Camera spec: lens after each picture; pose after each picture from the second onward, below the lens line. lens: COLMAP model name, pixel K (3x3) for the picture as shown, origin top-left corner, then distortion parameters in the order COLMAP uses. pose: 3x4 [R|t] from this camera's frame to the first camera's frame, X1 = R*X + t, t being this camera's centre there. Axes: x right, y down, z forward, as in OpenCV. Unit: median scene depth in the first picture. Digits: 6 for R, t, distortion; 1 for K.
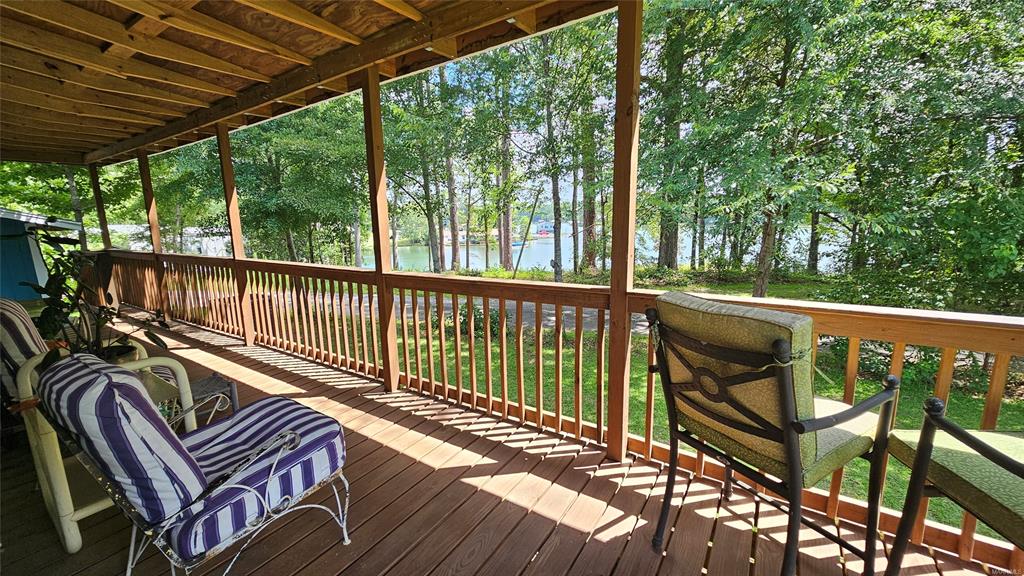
lens RADIAL K [[419.4, 0, 518.4], [0, 419.4, 293.6], [0, 0, 1]] dist [-0.004444, 0.000635]
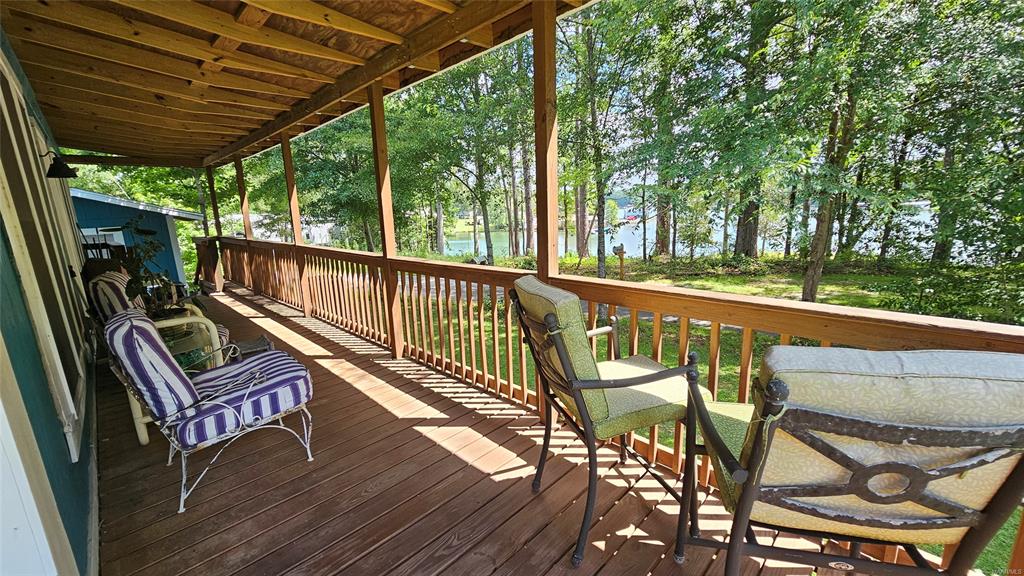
lens RADIAL K [[419.4, 0, 513.2], [0, 419.4, 292.8], [0, 0, 1]] dist [-0.004444, 0.000635]
pose [[0.980050, 0.027347, -0.196859, 0.311443], [-0.021238, 0.999227, 0.033081, 0.003210], [0.197611, -0.028240, 0.979874, -0.109474]]
